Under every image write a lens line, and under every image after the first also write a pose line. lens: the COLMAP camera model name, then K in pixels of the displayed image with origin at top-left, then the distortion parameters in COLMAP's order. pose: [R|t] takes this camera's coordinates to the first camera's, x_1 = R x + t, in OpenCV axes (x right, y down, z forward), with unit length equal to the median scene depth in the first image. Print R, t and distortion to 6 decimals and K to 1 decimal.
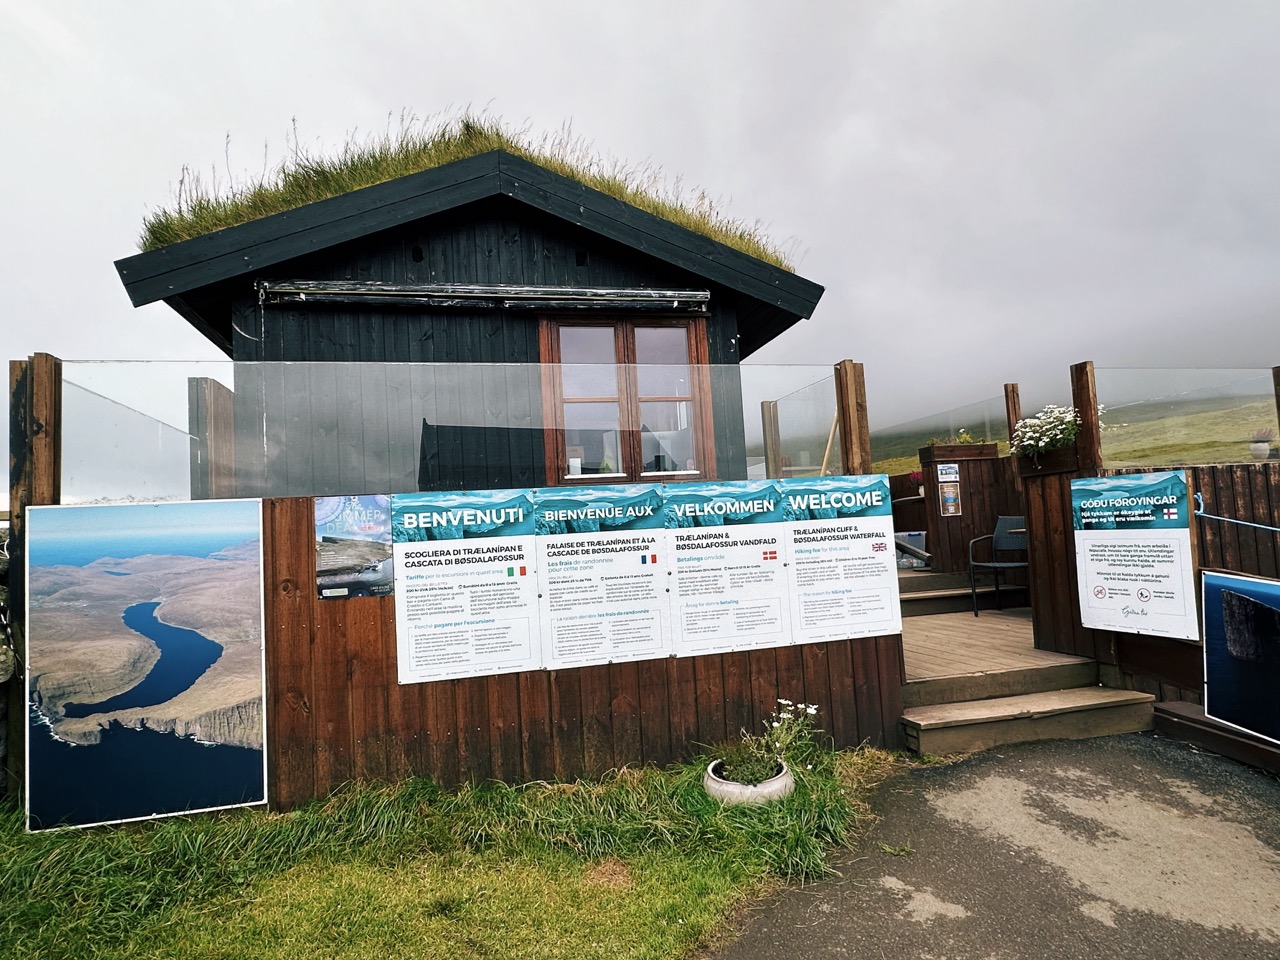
lens RADIAL K [[743.7, 0, 635.6], [0, 743.7, 483.4], [0, 0, 1]] dist [0.000445, 0.001478]
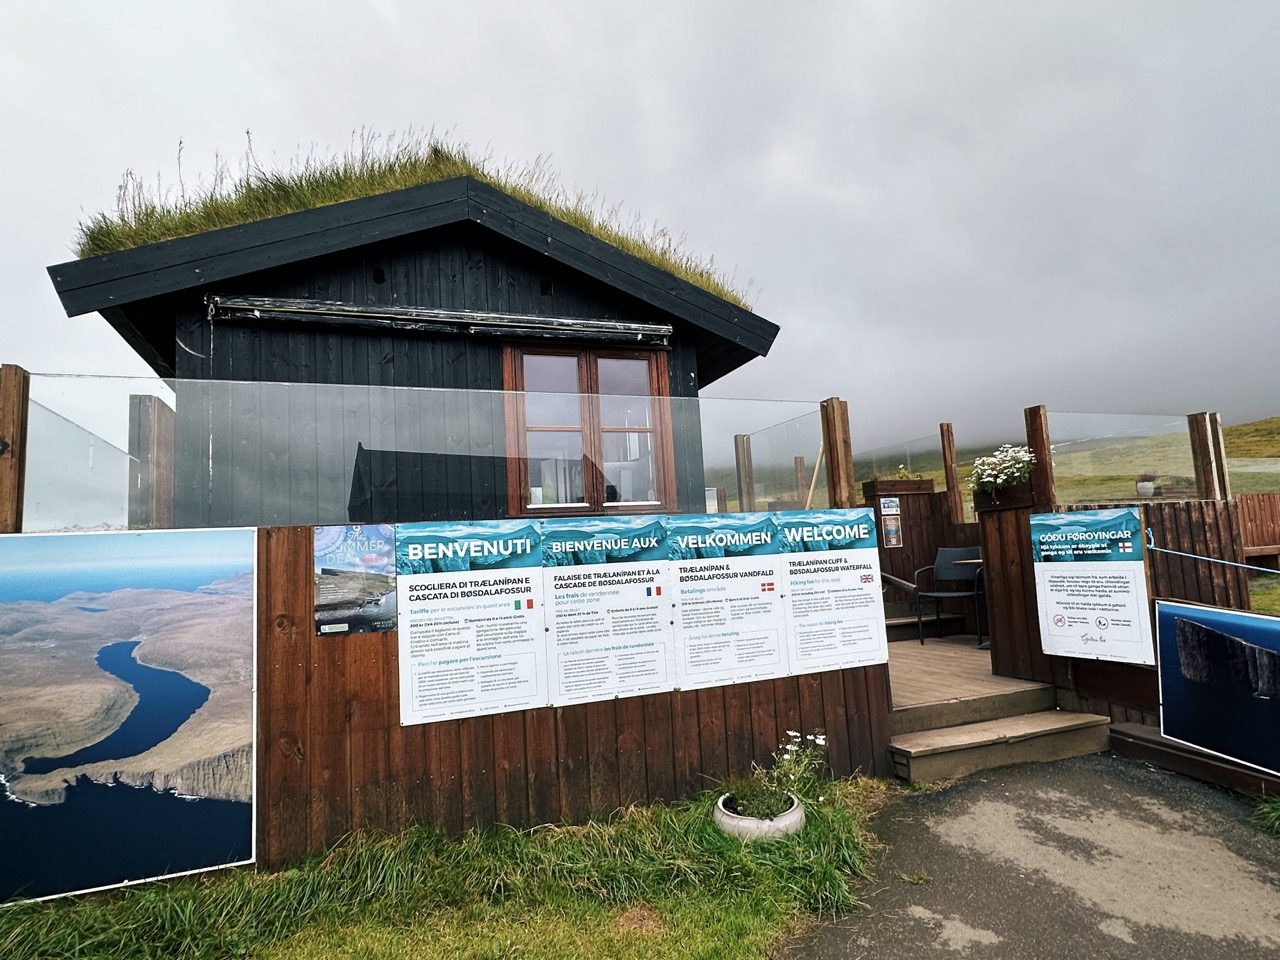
lens RADIAL K [[743.7, 0, 637.0], [0, 743.7, 475.6], [0, 0, 1]] dist [0.000445, 0.001478]
pose [[0.991819, 0.016257, 0.126615, -0.124672], [-0.009951, 0.998686, -0.050280, -0.002086], [-0.127266, 0.048609, 0.990677, 0.010341]]
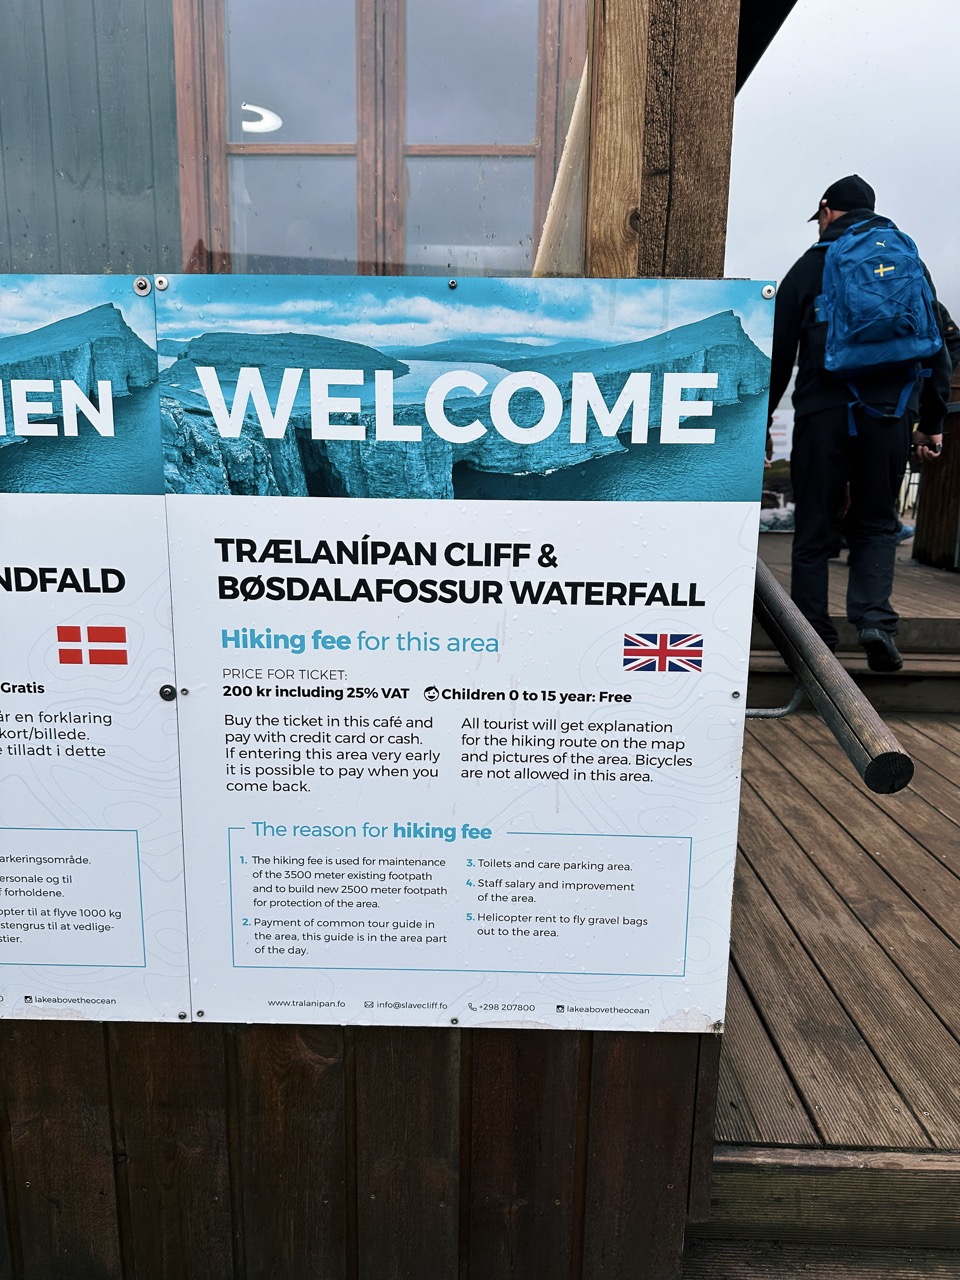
lens RADIAL K [[899.5, 0, 471.4], [0, 899.5, 650.3], [0, 0, 1]] dist [0.066880, -0.023824]
pose [[0.960081, 0.125591, -0.249945, 0.346702], [-0.052031, 0.958127, 0.281575, 0.017204], [0.274842, -0.257330, 0.926414, 0.768279]]
